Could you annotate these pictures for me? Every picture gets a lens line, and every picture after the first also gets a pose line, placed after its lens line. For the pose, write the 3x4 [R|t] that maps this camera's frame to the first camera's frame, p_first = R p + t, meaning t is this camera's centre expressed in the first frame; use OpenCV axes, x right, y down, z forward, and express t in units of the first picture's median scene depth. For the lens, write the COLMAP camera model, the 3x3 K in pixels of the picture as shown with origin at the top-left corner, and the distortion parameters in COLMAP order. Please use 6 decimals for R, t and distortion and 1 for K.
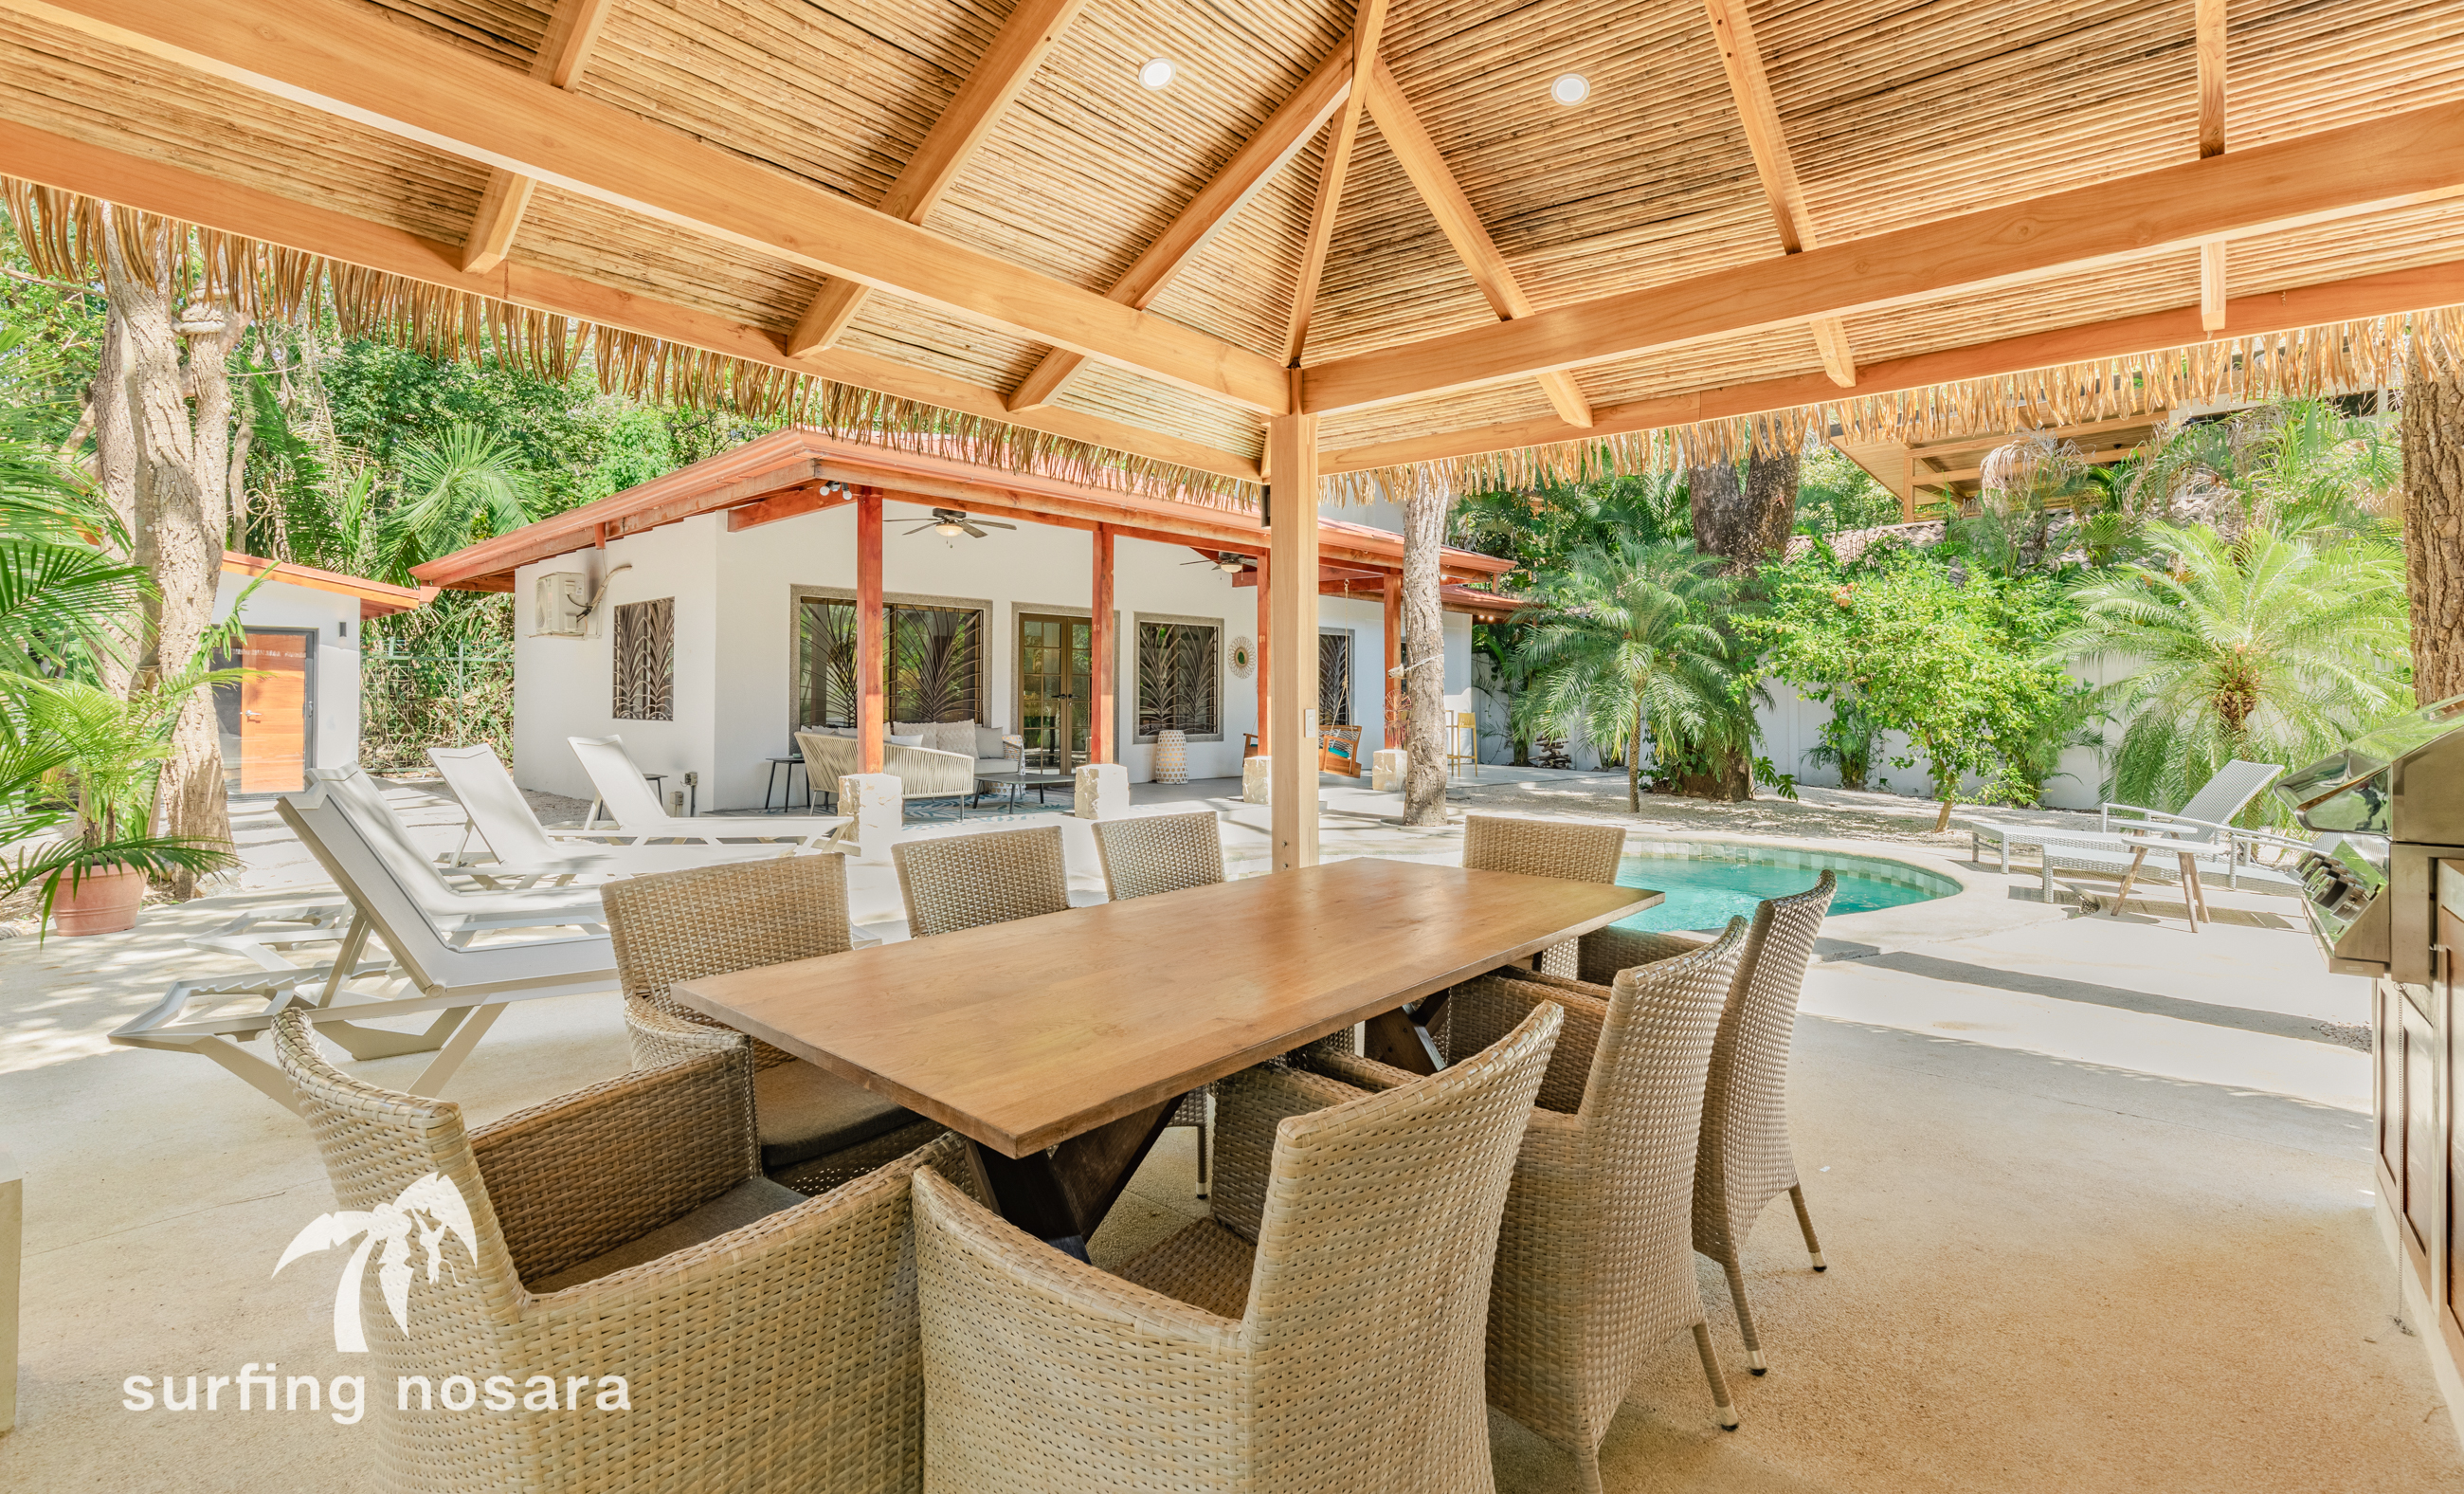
lens RADIAL K [[1076.2, 0, 1256.4], [0, 1076.2, 701.8], [0, 0, 1]] dist [-0.008264, 0.000036]
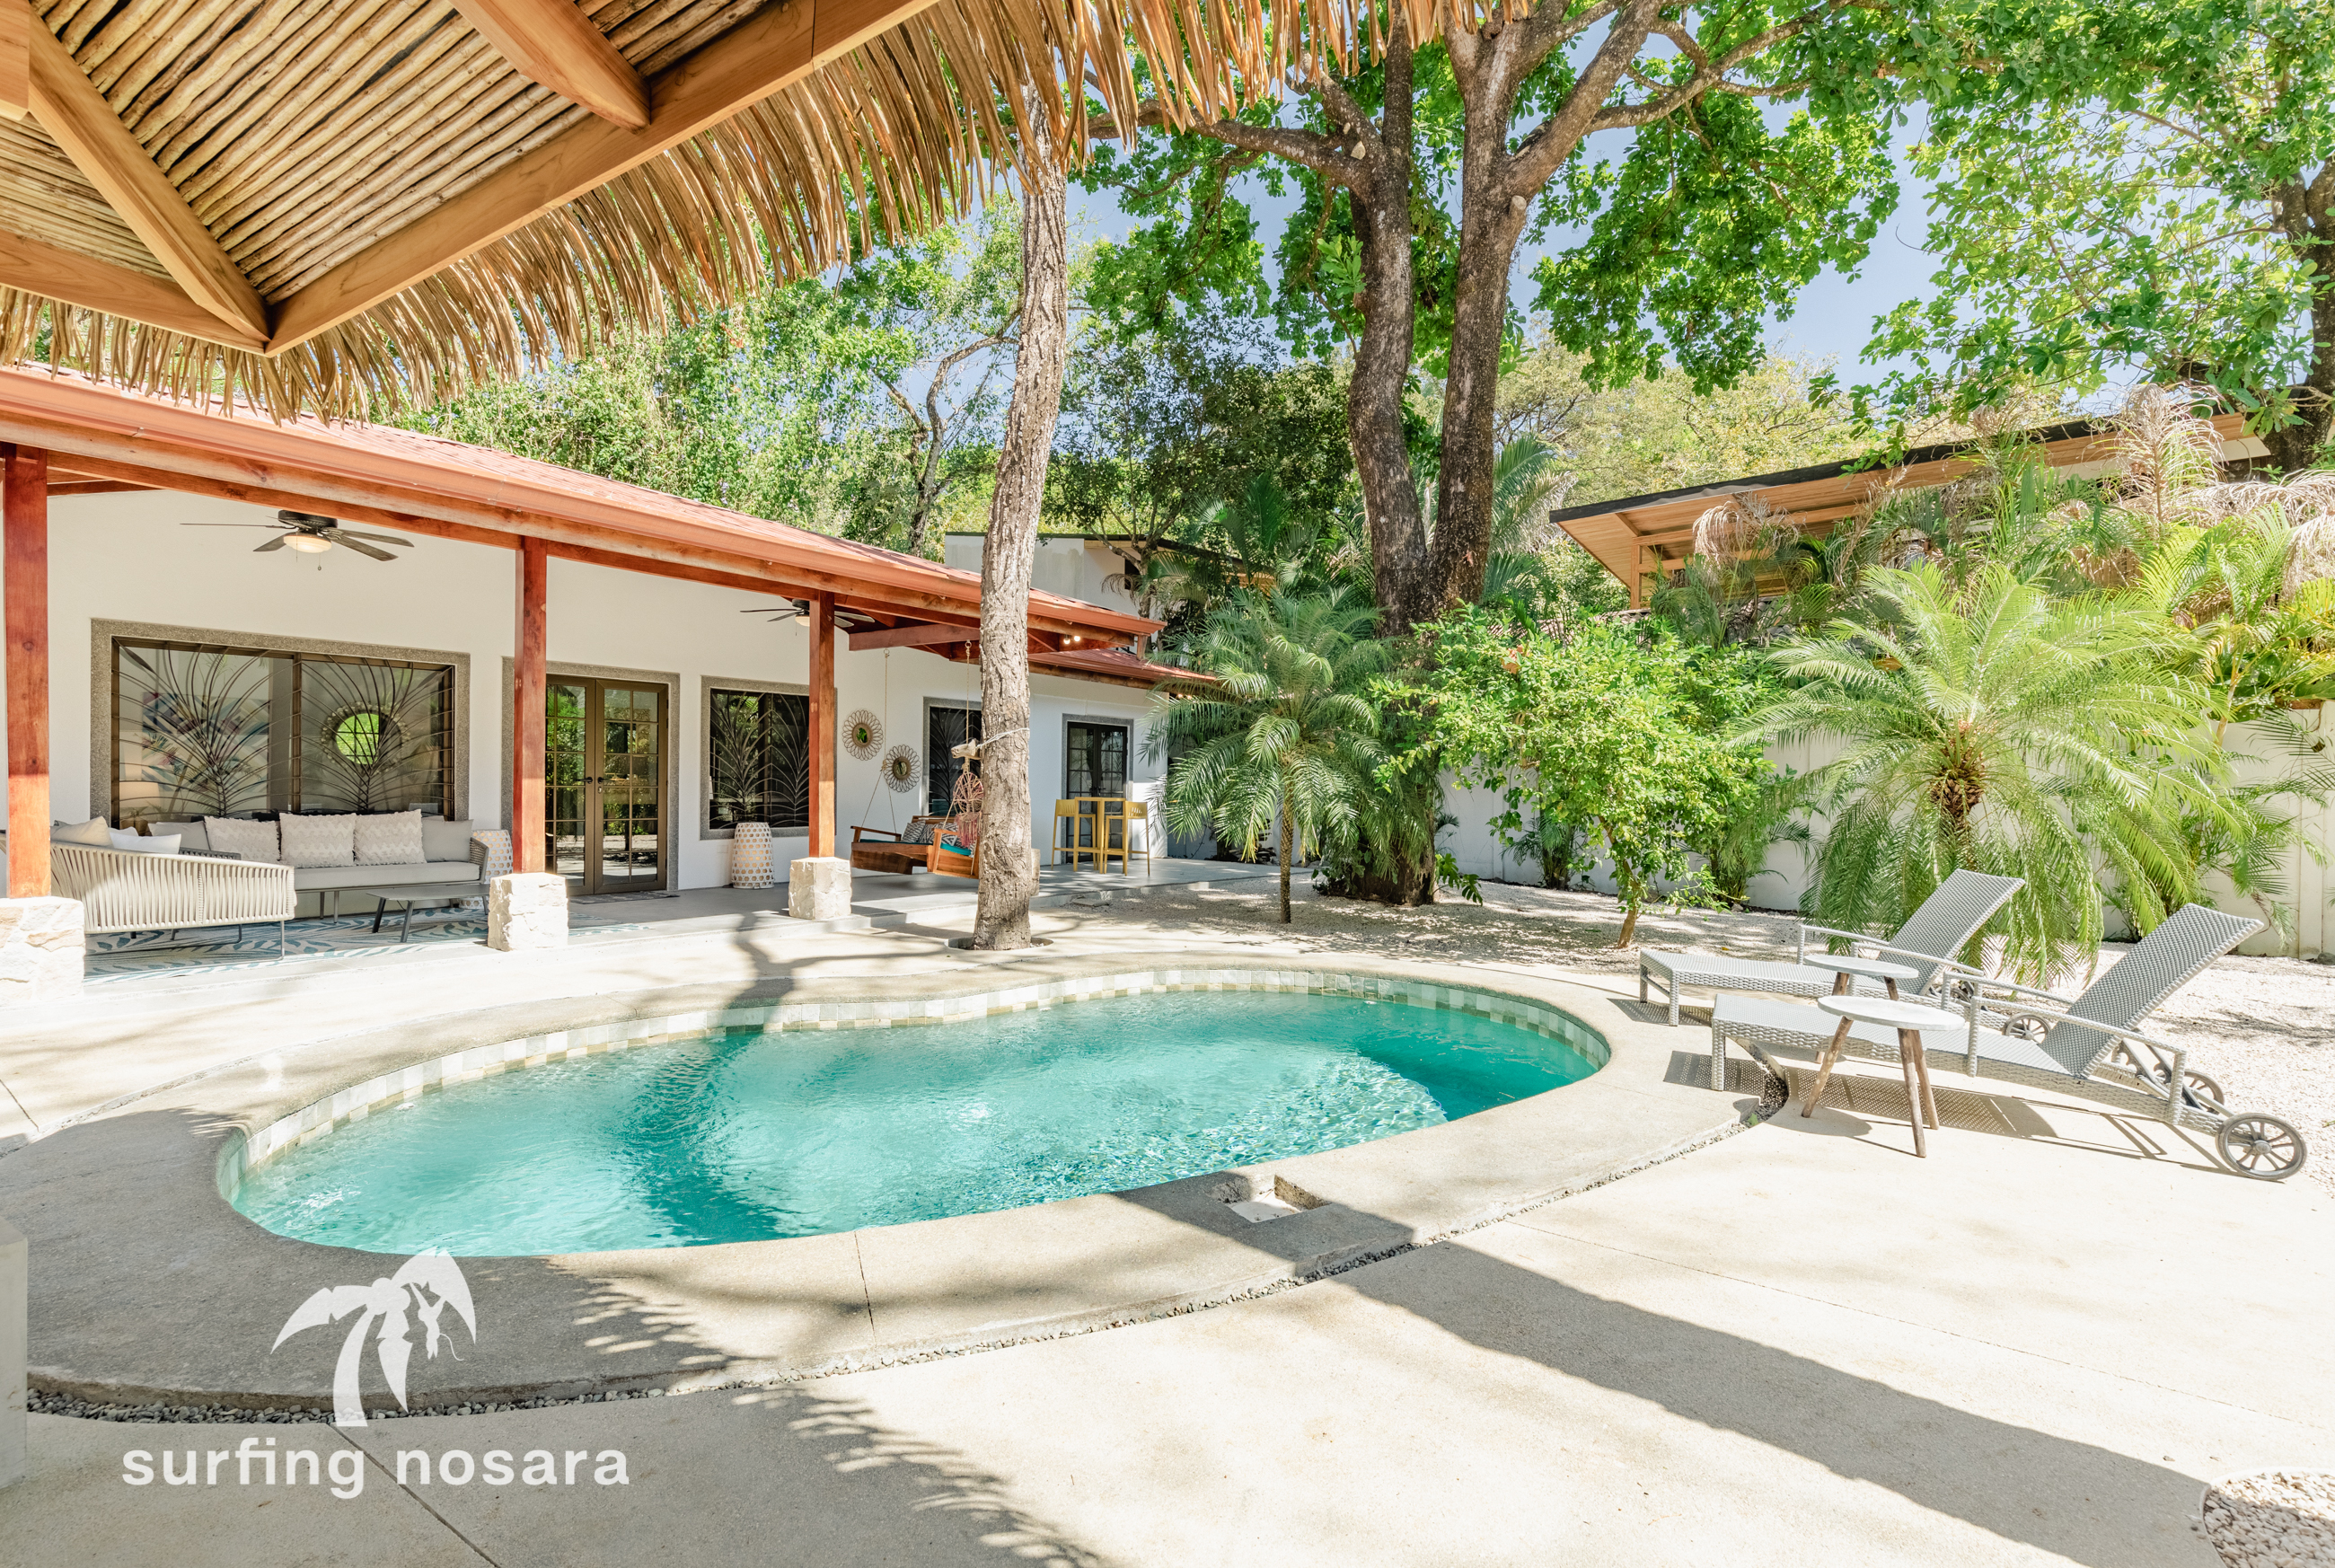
lens RADIAL K [[1069.8, 0, 1169.1], [0, 1069.8, 800.9], [0, 0, 1]] dist [0.003632, -0.000753]
pose [[0.992236, 0.003130, 0.124331, 0.190264], [-0.004477, 0.999934, 0.010552, 0.000246], [-0.124290, -0.011027, 0.992185, 0.228725]]
